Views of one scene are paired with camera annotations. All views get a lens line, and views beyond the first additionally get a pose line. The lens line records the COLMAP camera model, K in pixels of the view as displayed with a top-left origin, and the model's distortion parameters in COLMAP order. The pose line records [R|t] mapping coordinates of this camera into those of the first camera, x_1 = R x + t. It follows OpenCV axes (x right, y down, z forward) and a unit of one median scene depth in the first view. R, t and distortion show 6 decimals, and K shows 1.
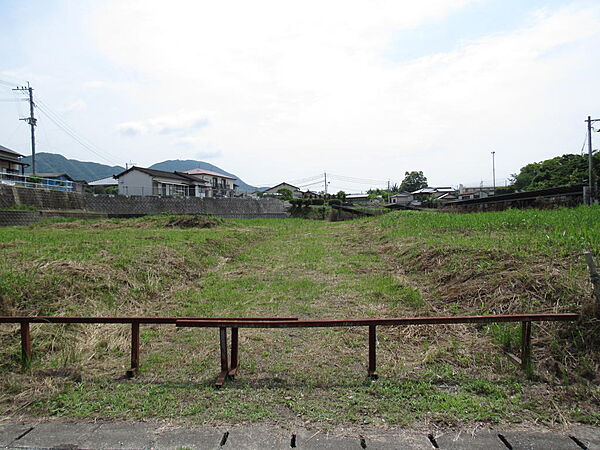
lens RADIAL K [[419.6, 0, 297.1], [0, 419.6, 225.0], [0, 0, 1]] dist [-0.022649, 0.001379]
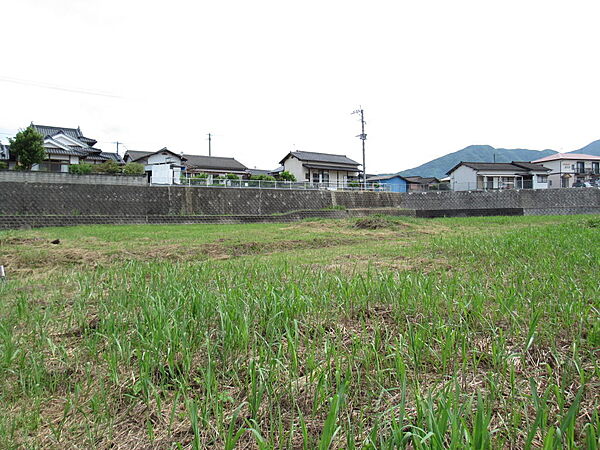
lens RADIAL K [[414.9, 0, 286.1], [0, 414.9, 224.1], [0, 0, 1]] dist [-0.000251, 0.000679]
pose [[0.599812, 0.015968, -0.799981, 0.218787], [0.000355, 0.999795, 0.020223, -0.011692], [0.800141, -0.012414, 0.599684, 0.062228]]
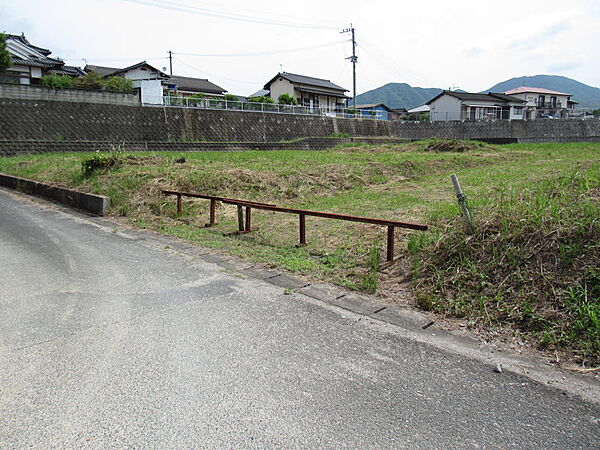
lens RADIAL K [[419.6, 0, 297.1], [0, 419.6, 225.0], [0, 0, 1]] dist [-0.022649, 0.001379]
pose [[0.733127, 0.119449, -0.669520, 0.078406], [-0.000545, 0.984558, 0.175059, 0.001485], [0.680092, -0.127975, 0.721871, -0.006661]]
